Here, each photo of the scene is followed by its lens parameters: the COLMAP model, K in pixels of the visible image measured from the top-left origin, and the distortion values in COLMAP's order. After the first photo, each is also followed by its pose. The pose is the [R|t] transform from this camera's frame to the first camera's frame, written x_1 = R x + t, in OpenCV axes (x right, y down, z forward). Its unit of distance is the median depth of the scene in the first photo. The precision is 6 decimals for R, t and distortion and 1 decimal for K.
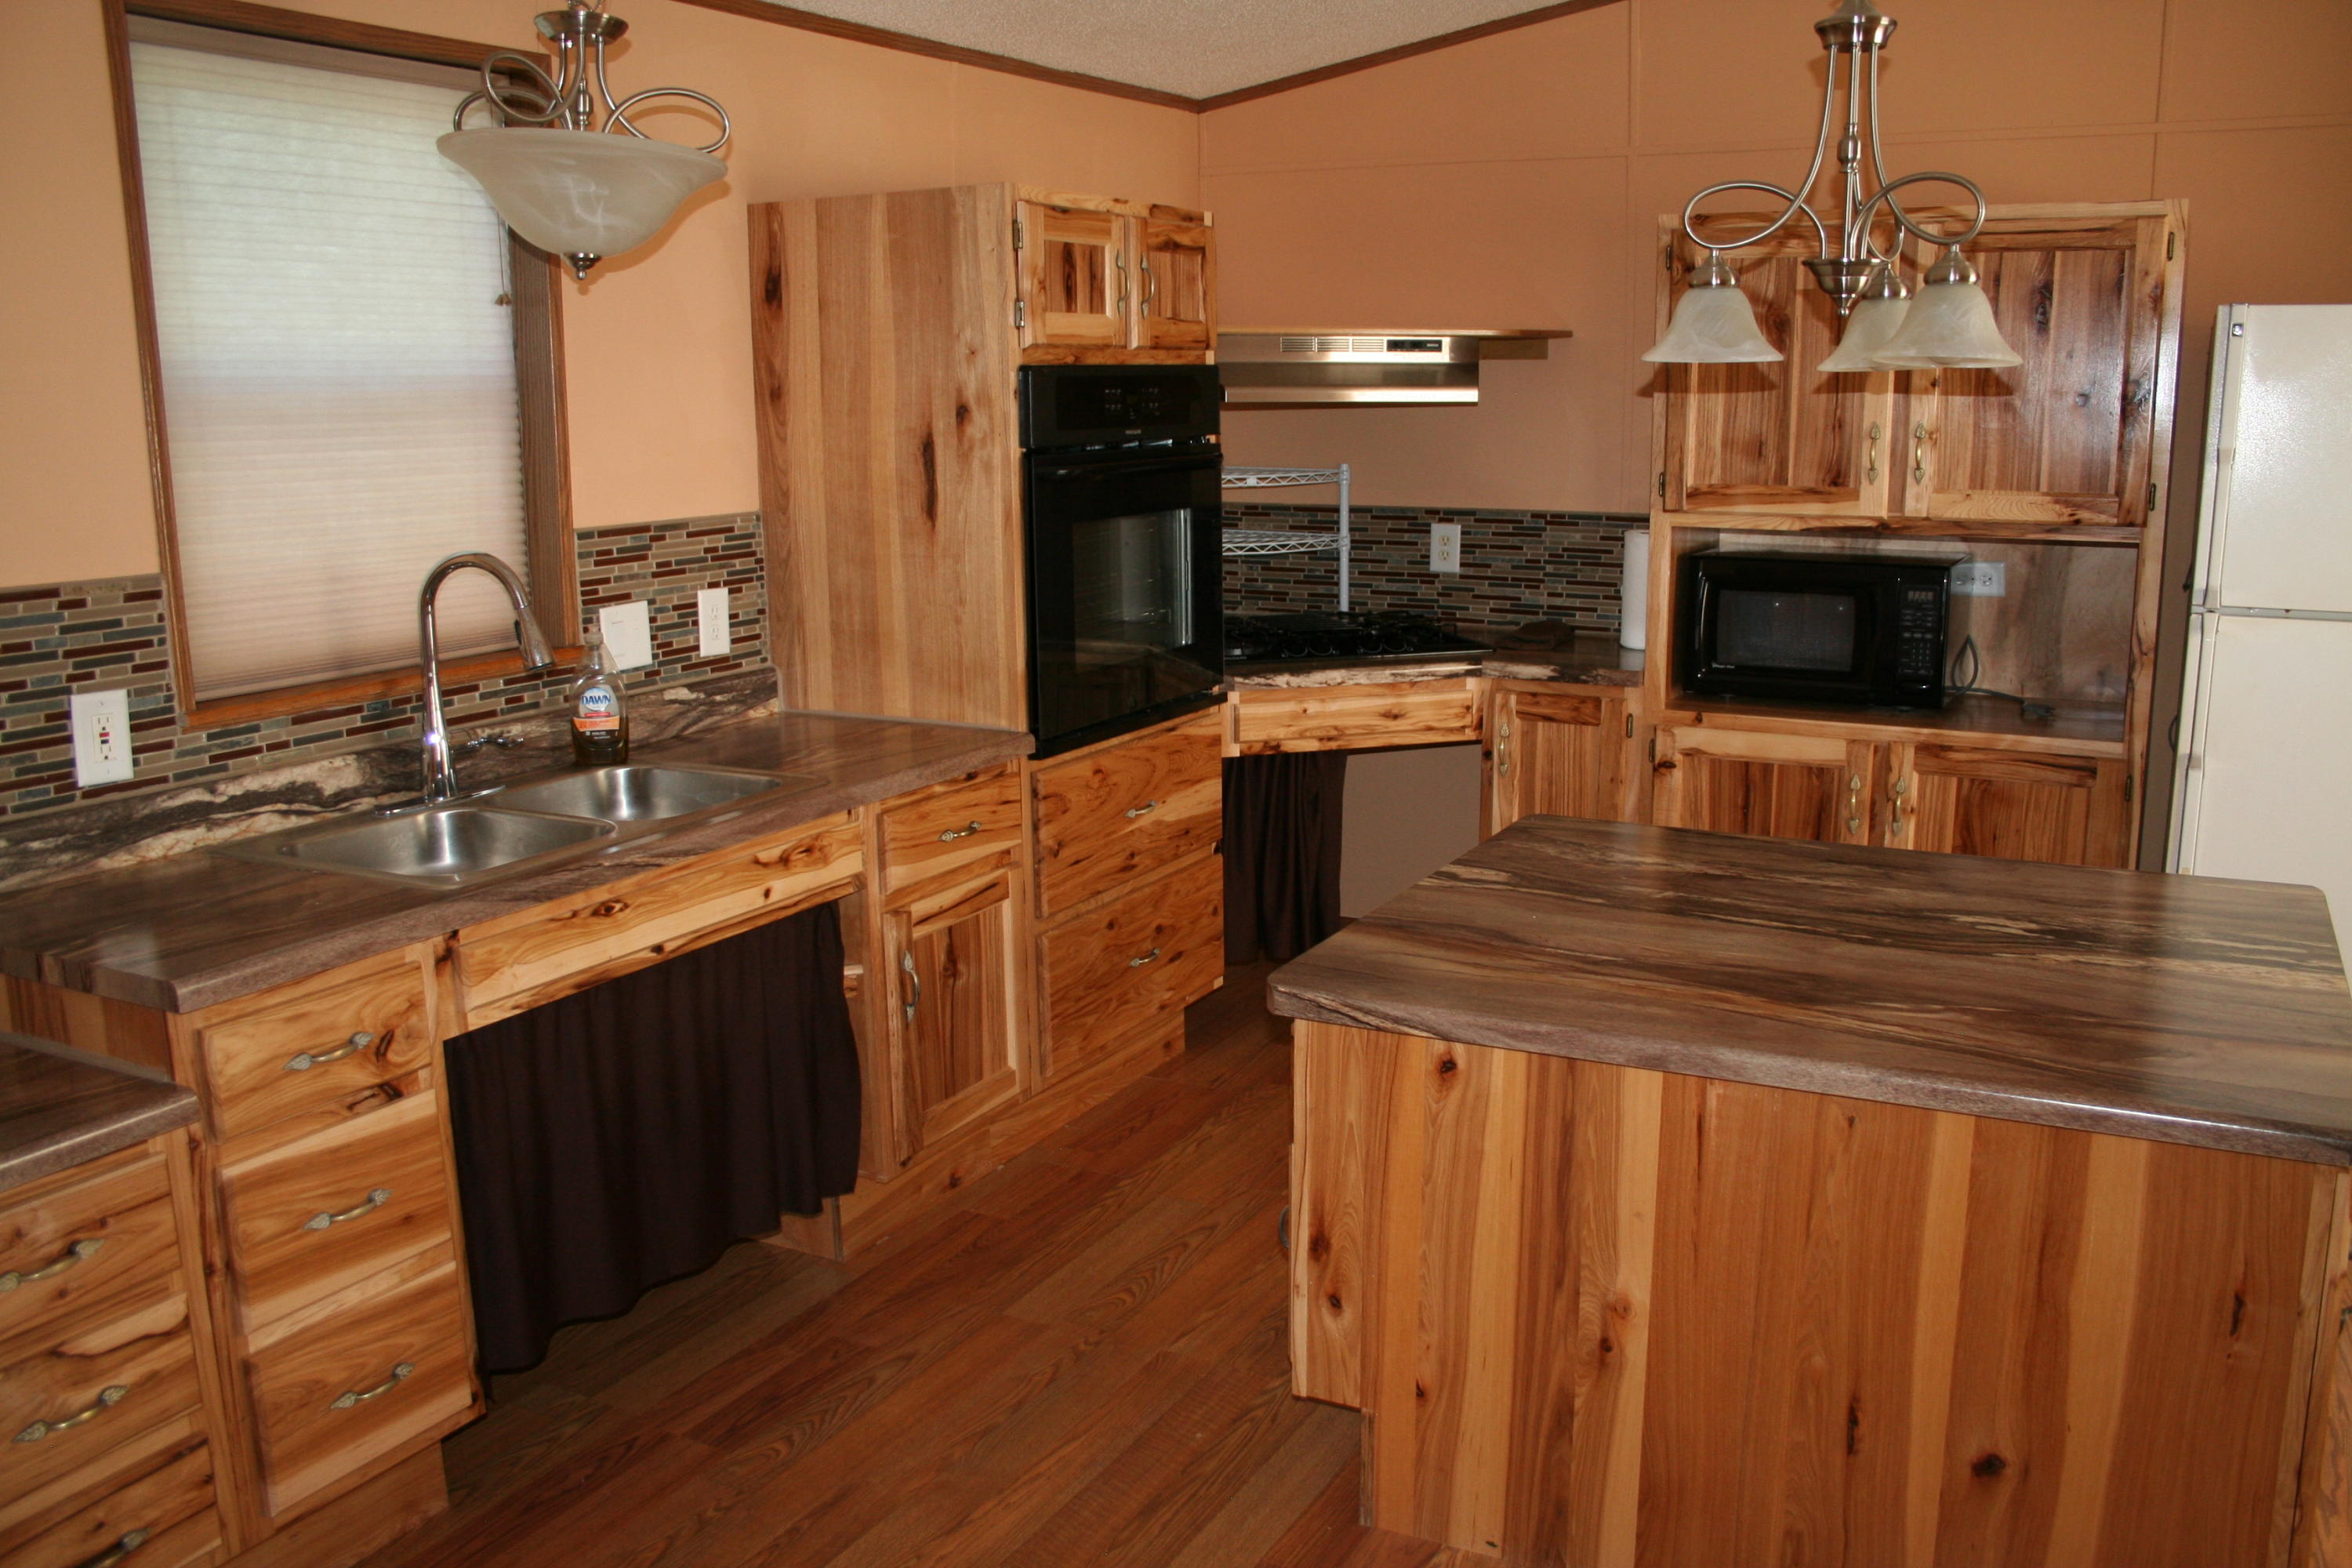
lens RADIAL K [[1966.1, 0, 1211.4], [0, 1966.1, 741.8], [0, 0, 1]] dist [-0.156453, 0.136721]
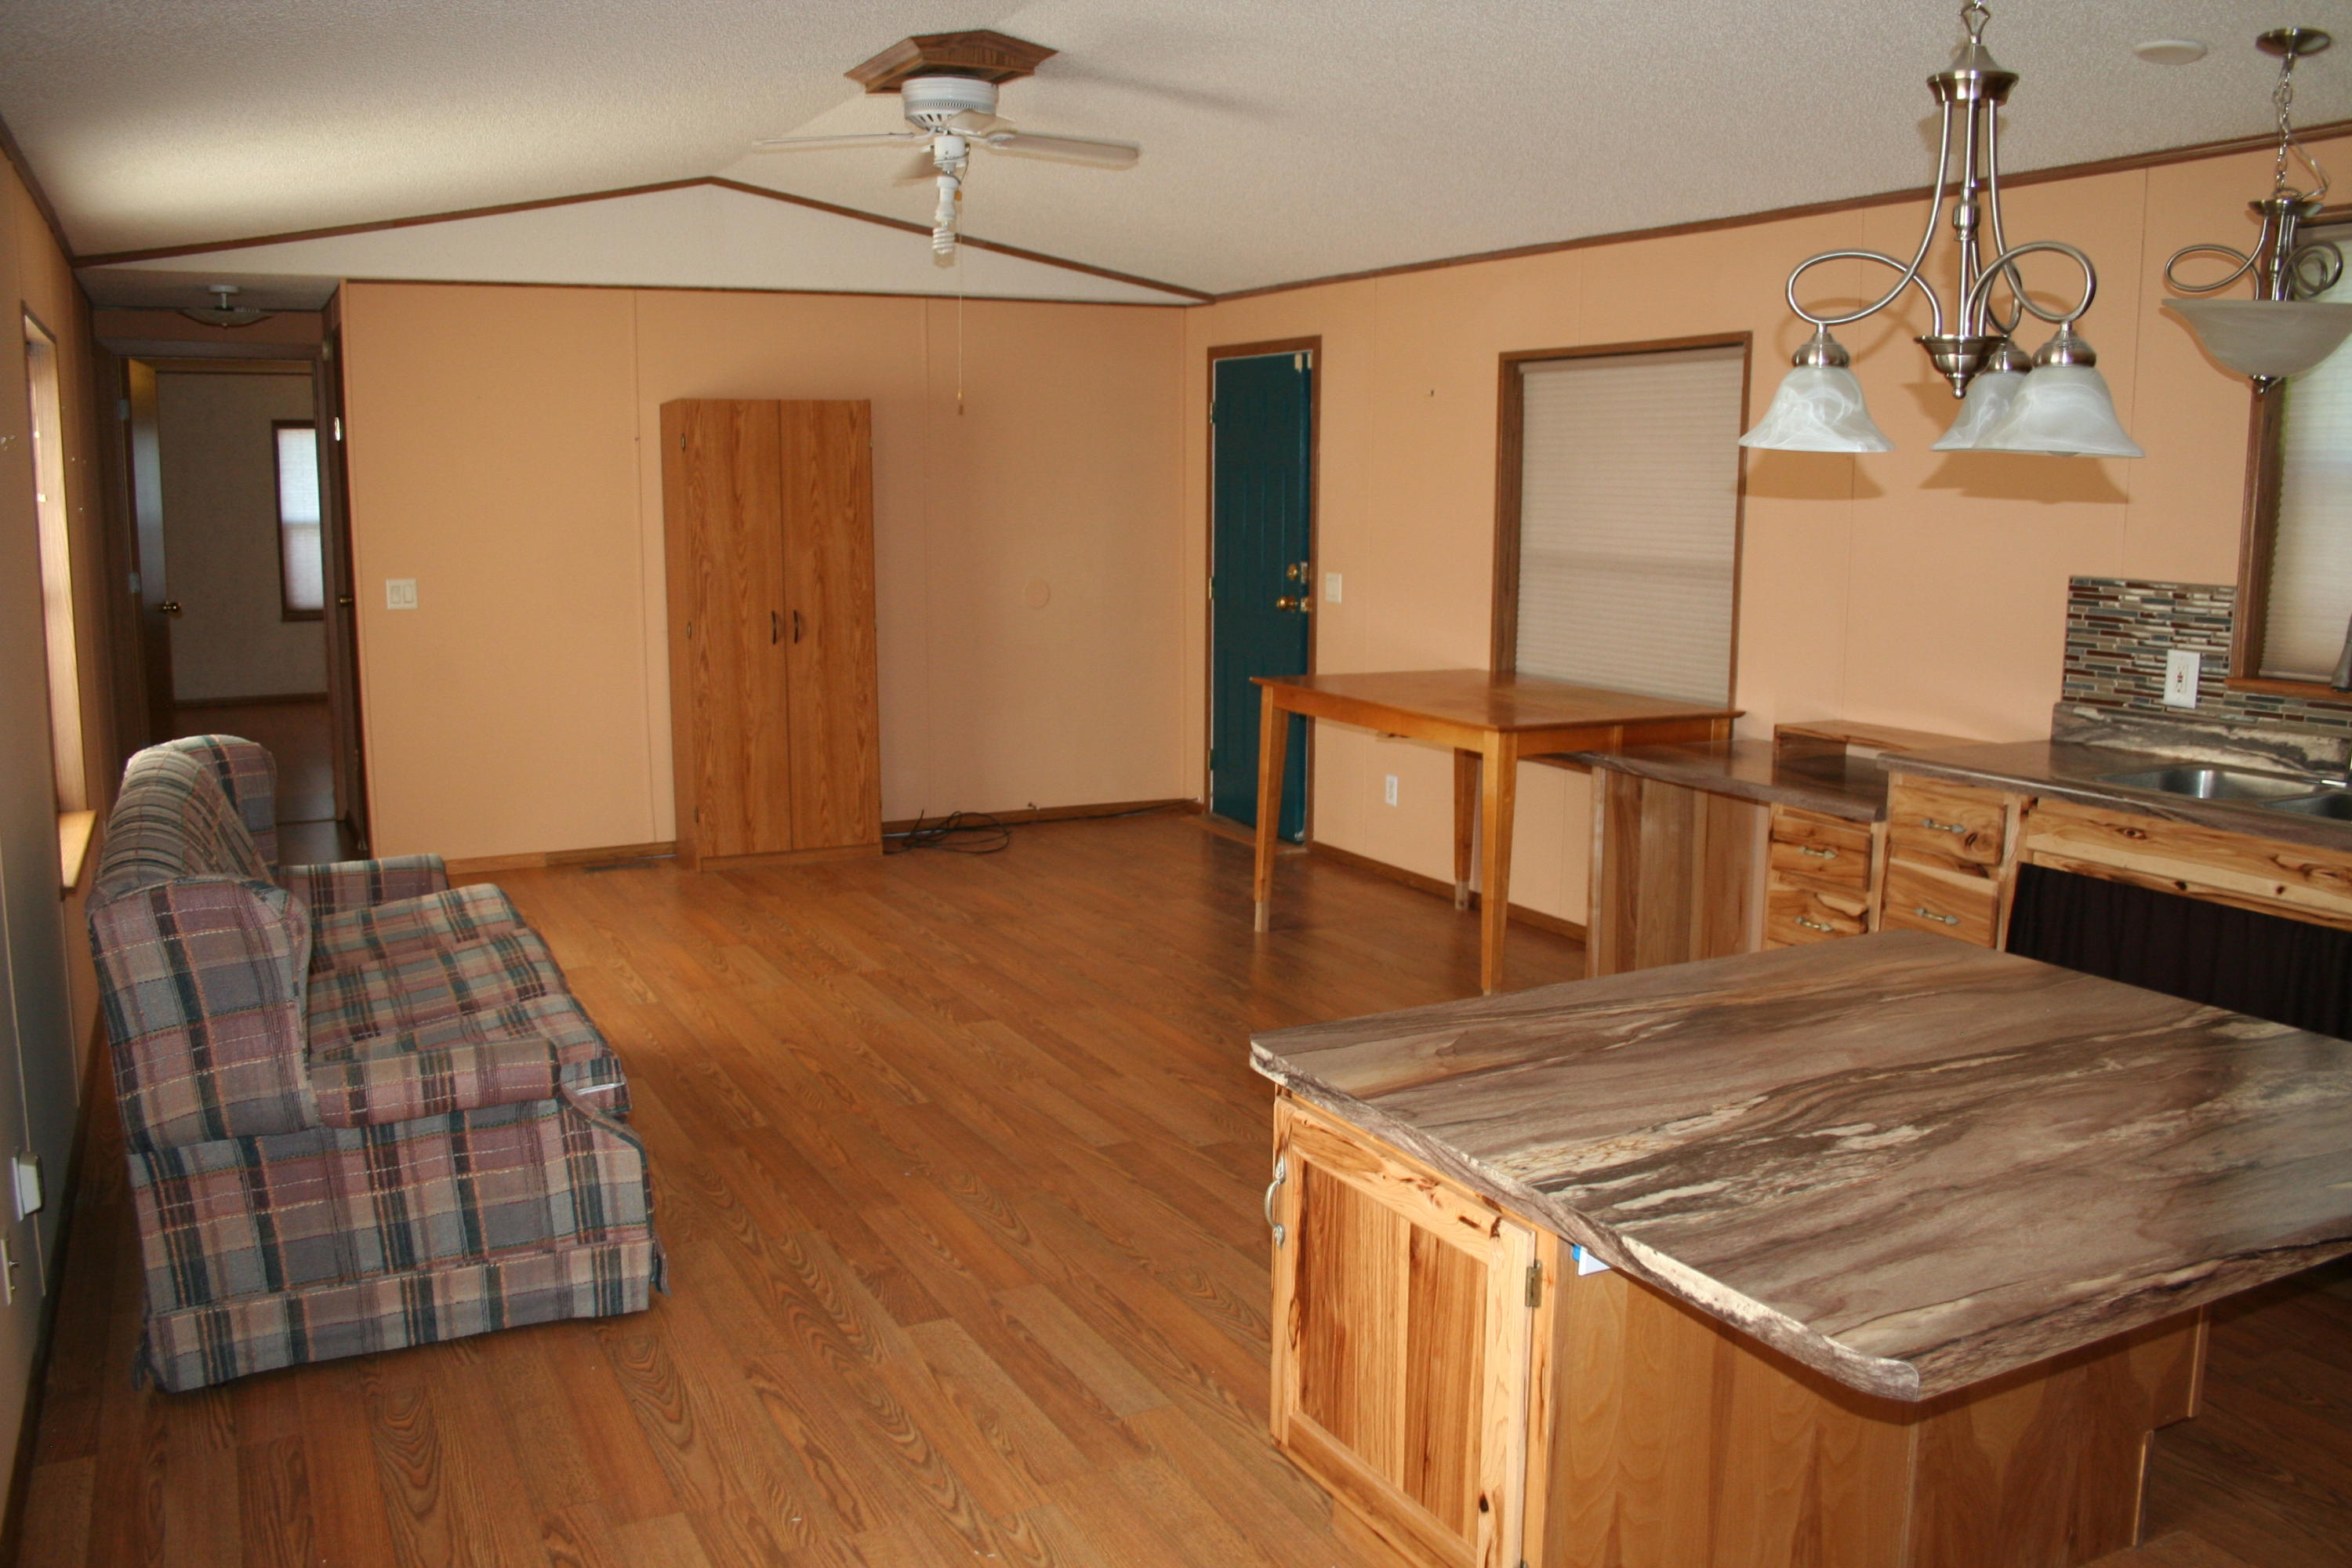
lens RADIAL K [[1966.1, 0, 1211.4], [0, 1966.1, 741.8], [0, 0, 1]] dist [-0.156453, 0.136721]
pose [[-0.567219, 0.119003, -0.814924, 0.969584], [-0.142733, 0.960326, 0.239584, -0.175068], [0.811104, 0.252213, -0.527729, 0.930766]]
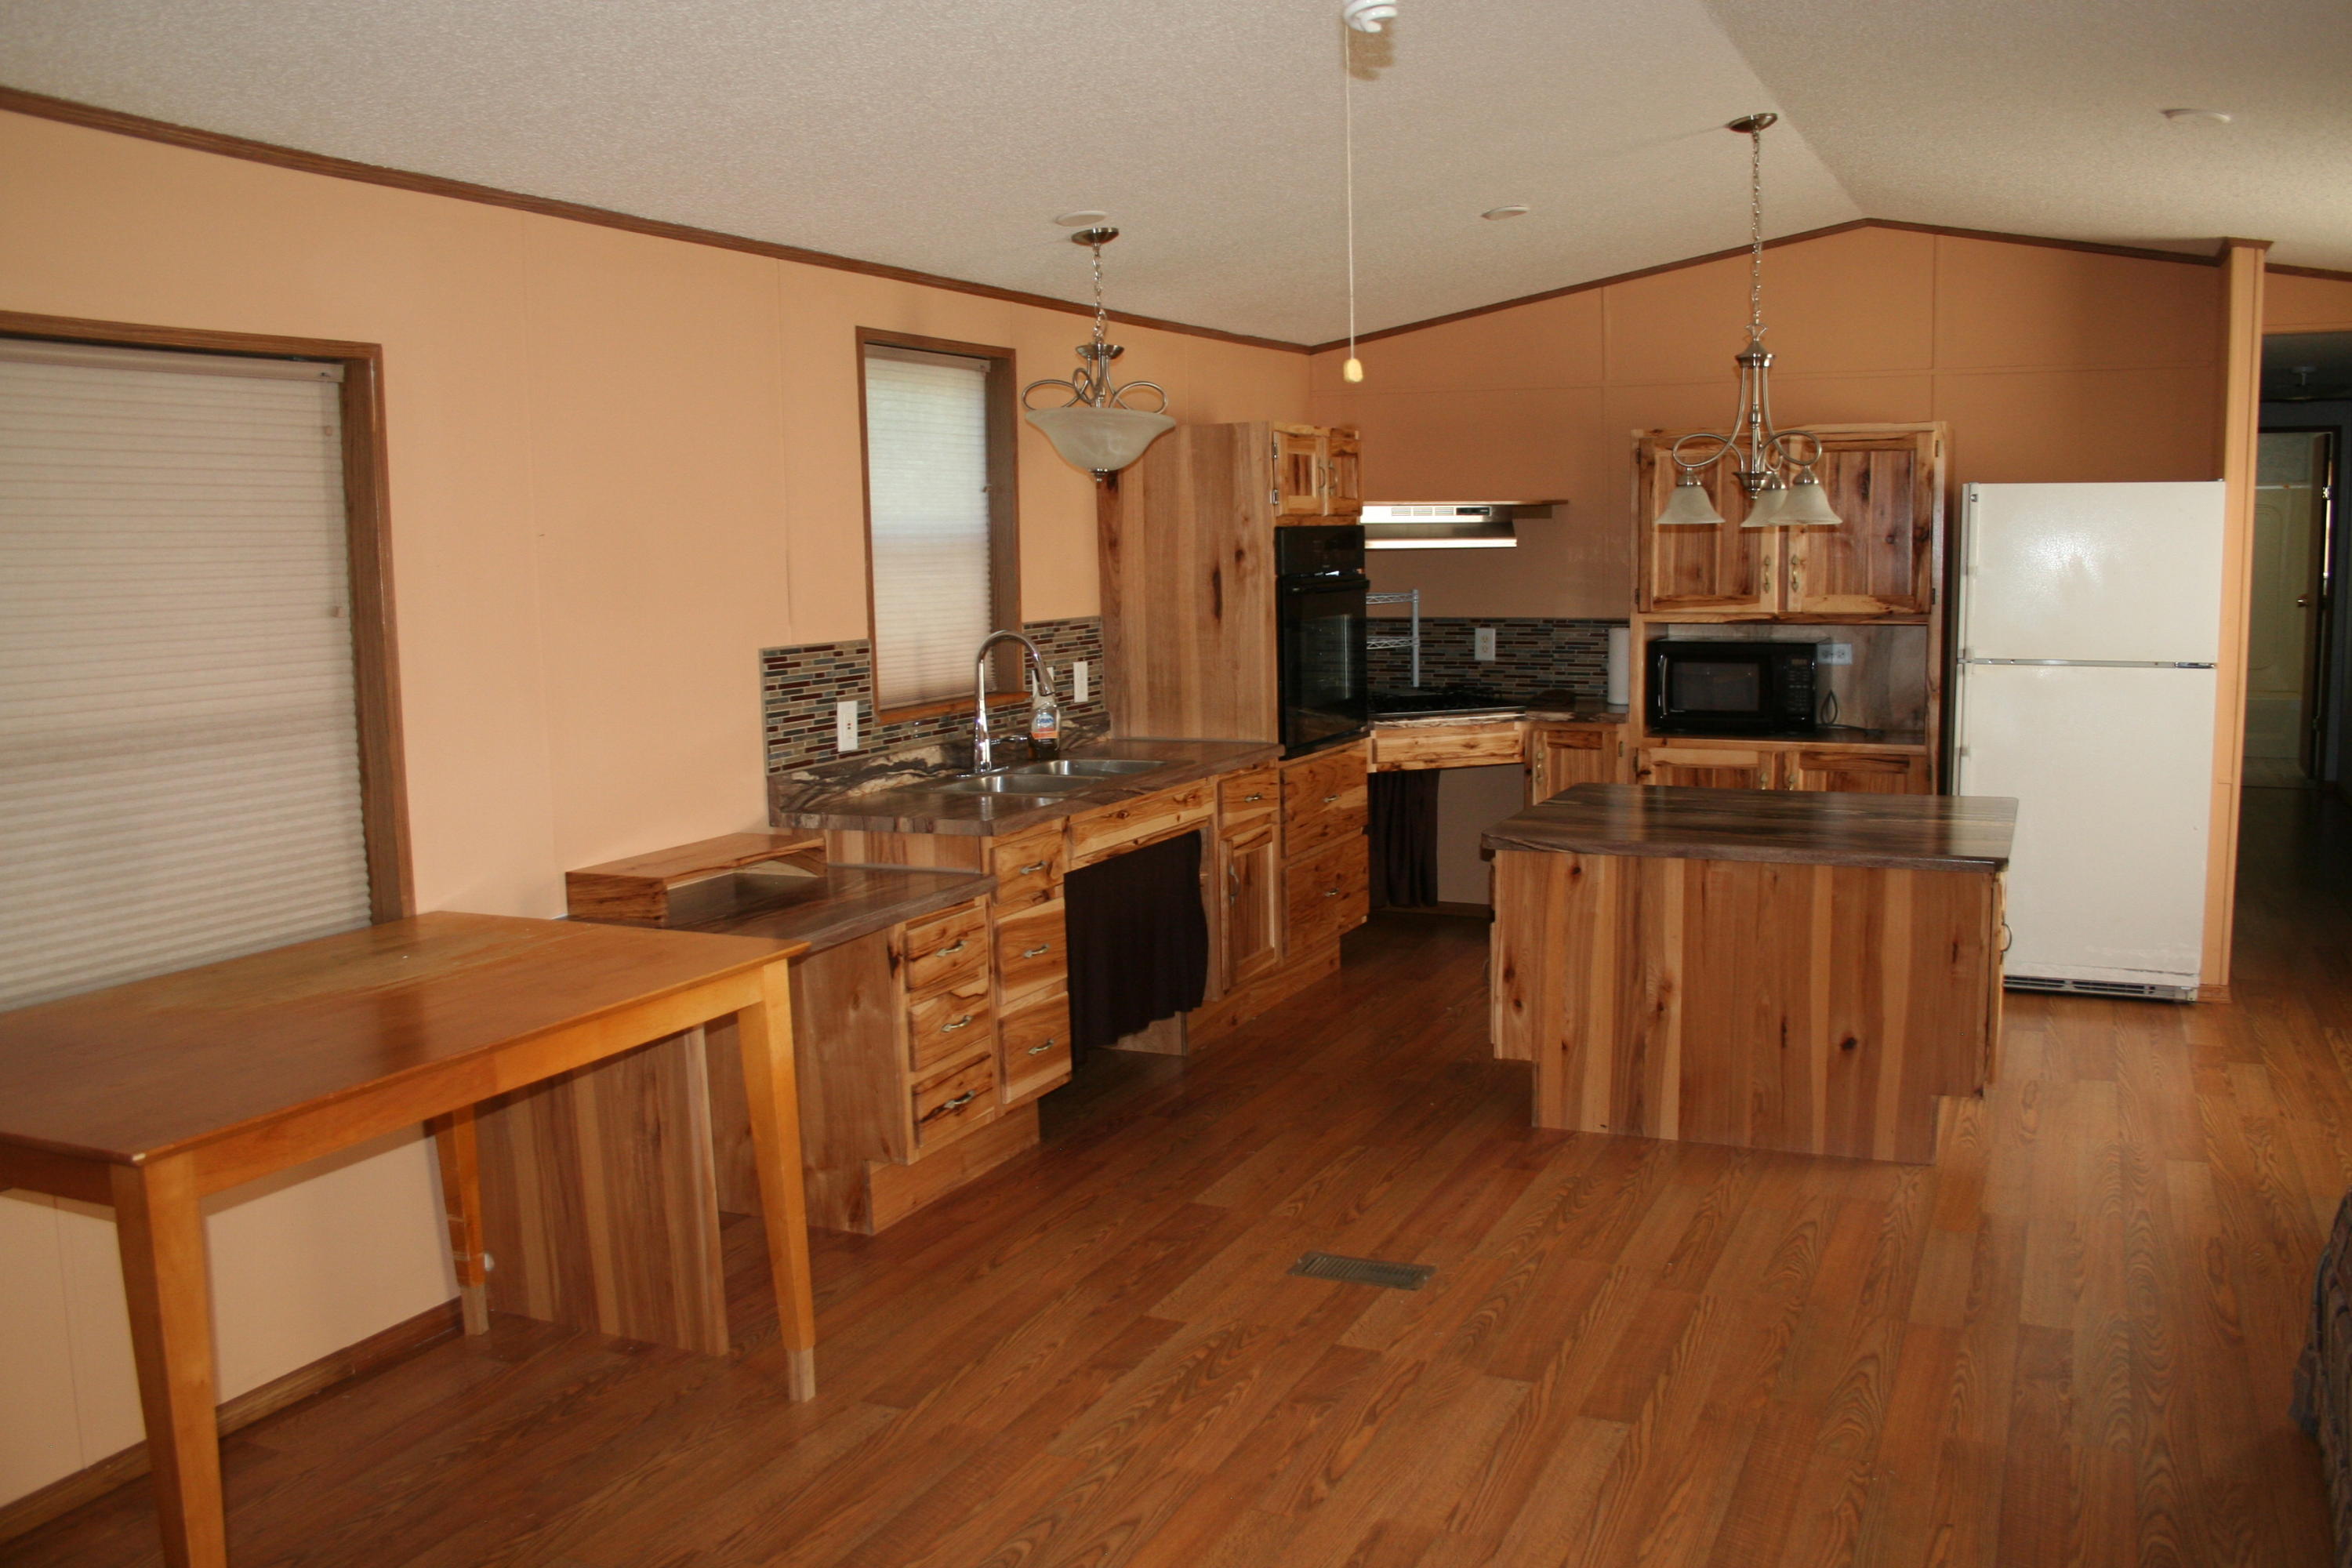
lens RADIAL K [[1966.1, 0, 1211.4], [0, 1966.1, 741.8], [0, 0, 1]] dist [-0.156453, 0.136721]
pose [[0.998435, -0.015372, 0.053769, -0.257808], [0.019442, 0.996918, -0.076010, 0.127893], [-0.052435, 0.076936, 0.995656, -0.712459]]
